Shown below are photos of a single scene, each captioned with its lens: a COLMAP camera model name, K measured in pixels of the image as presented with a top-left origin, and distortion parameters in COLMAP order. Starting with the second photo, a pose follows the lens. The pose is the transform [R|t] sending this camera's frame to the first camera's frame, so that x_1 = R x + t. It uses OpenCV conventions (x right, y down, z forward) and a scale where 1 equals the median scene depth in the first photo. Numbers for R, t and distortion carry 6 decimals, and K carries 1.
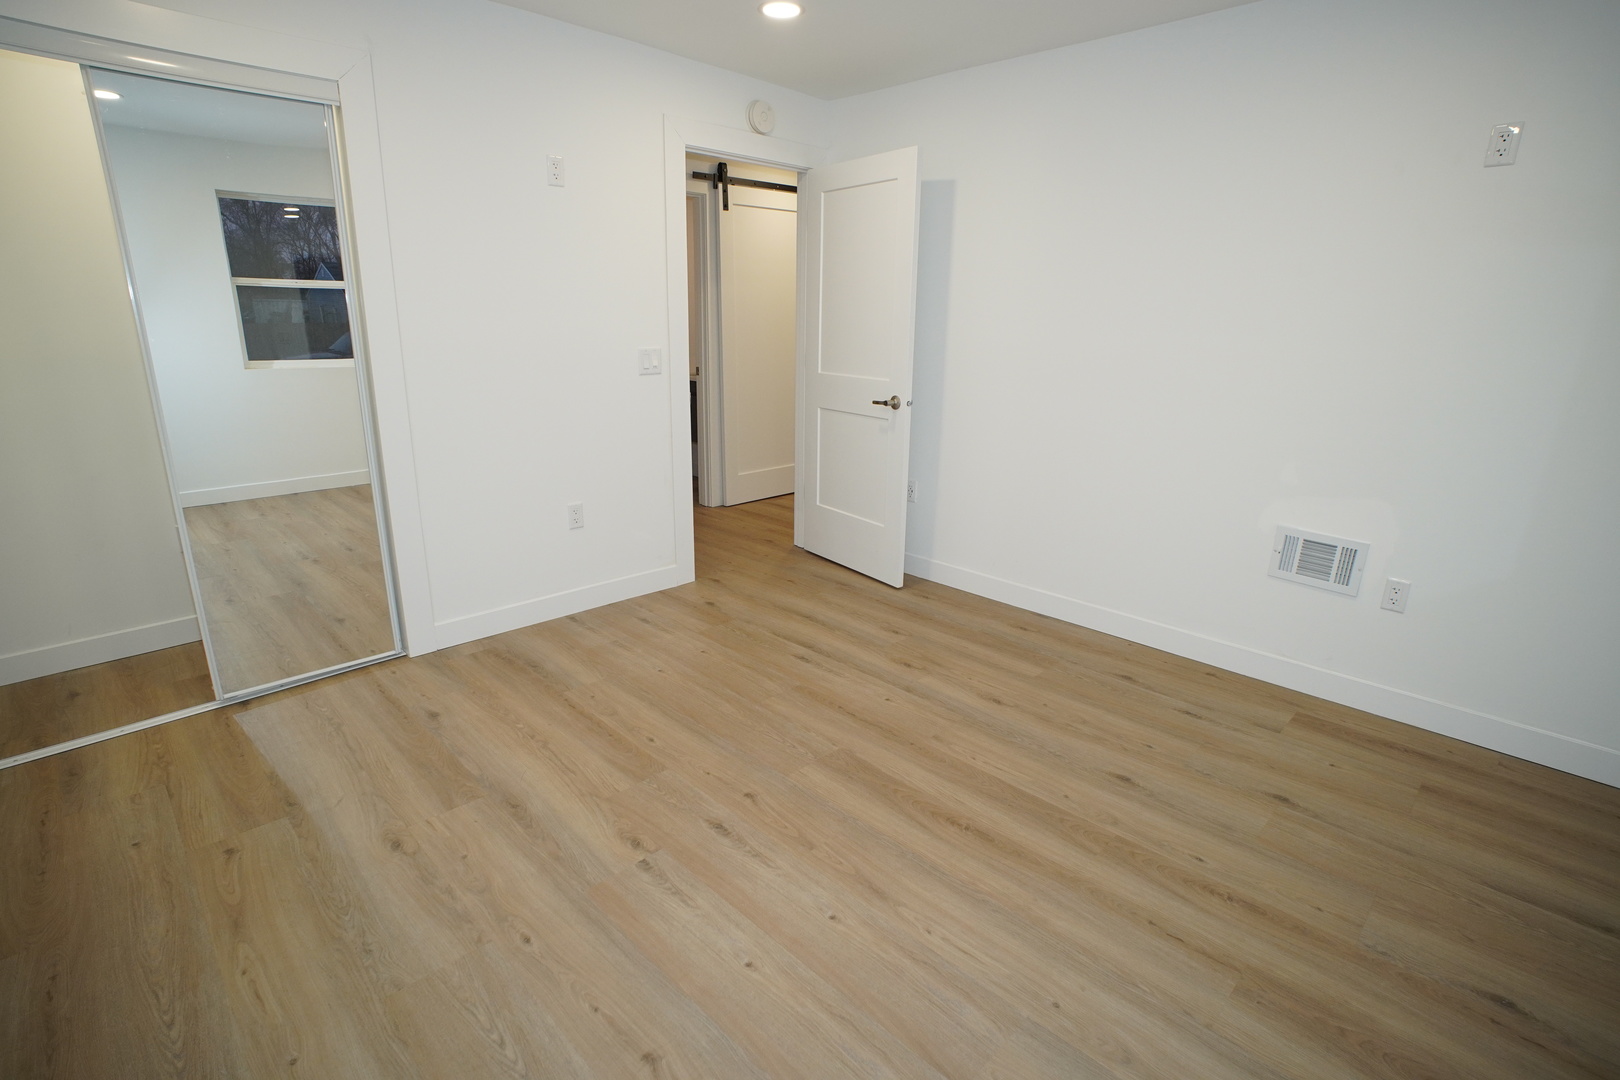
lens RADIAL K [[782.4, 0, 811.0], [0, 782.4, 542.2], [0, 0, 1]] dist [-0.074858, 0.029381]
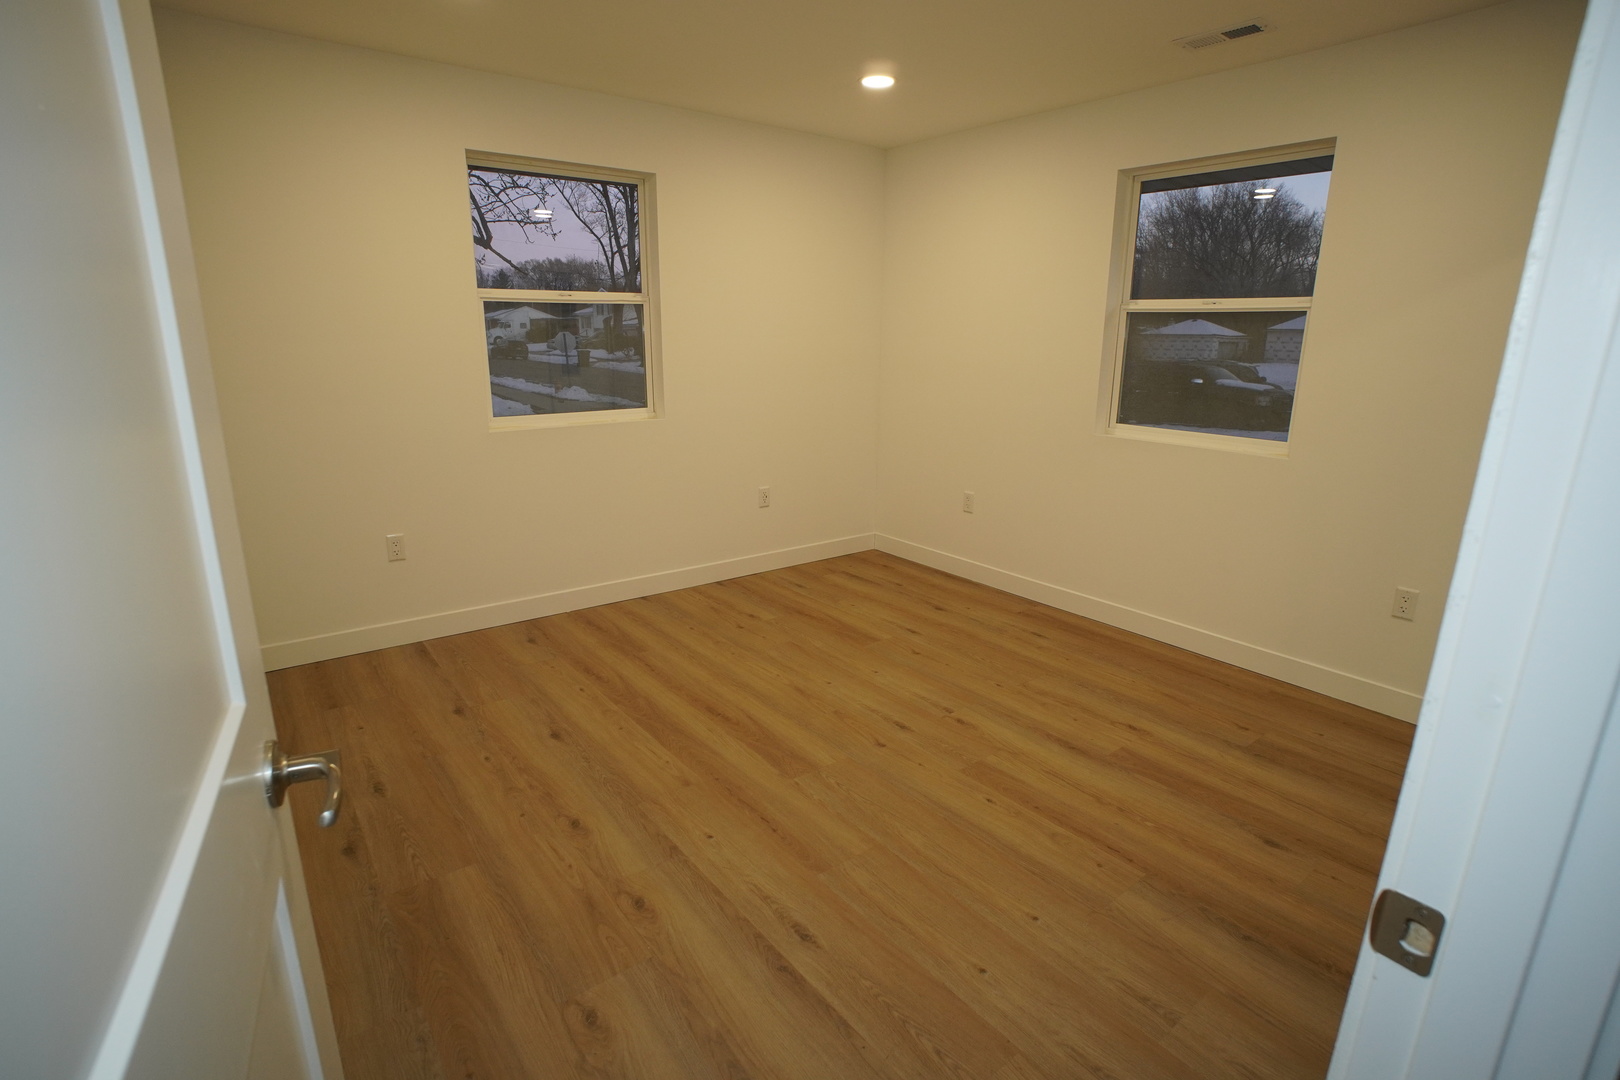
lens RADIAL K [[782.4, 0, 811.0], [0, 782.4, 542.2], [0, 0, 1]] dist [-0.074858, 0.029381]
pose [[-0.991878, -0.058492, 0.112947, -0.078815], [0.008432, 0.855796, 0.517245, -0.493441], [-0.126914, 0.513996, -0.848352, 1.647067]]
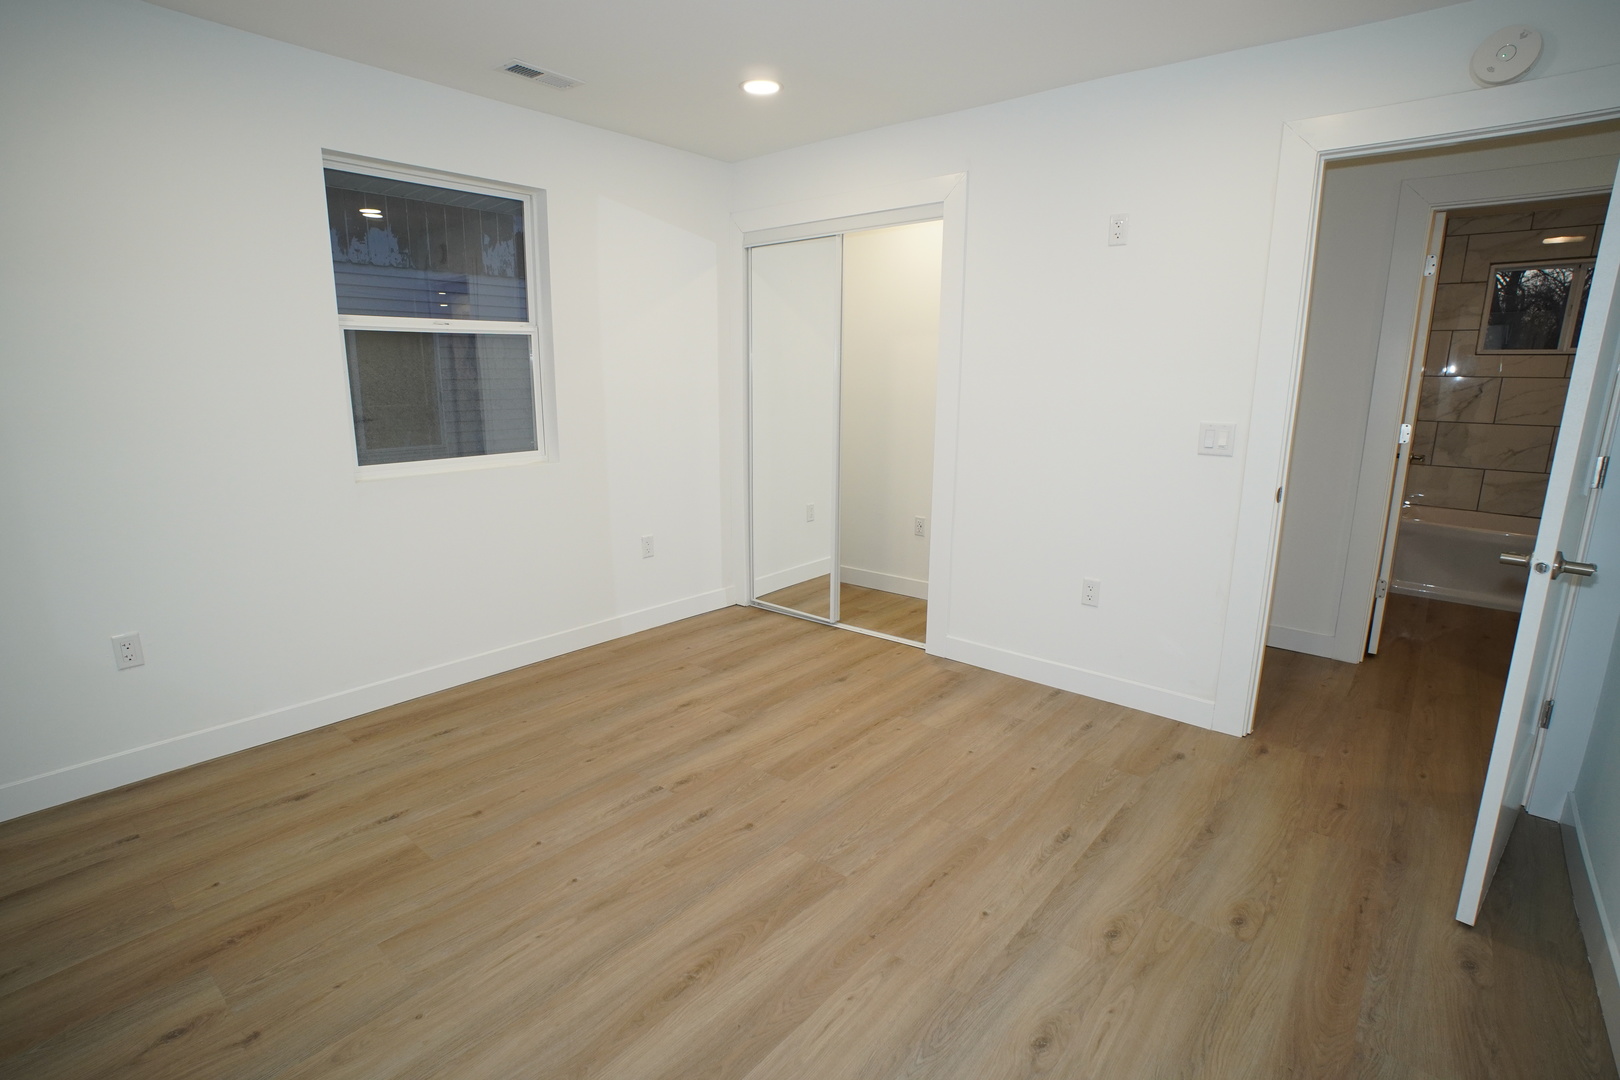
lens RADIAL K [[782.4, 0, 811.0], [0, 782.4, 542.2], [0, 0, 1]] dist [-0.074858, 0.029381]
pose [[0.086375, 0.199463, -0.976091, 0.767910], [-0.284857, 0.943794, 0.167656, -0.206217], [0.954670, 0.263565, 0.138339, 0.735695]]
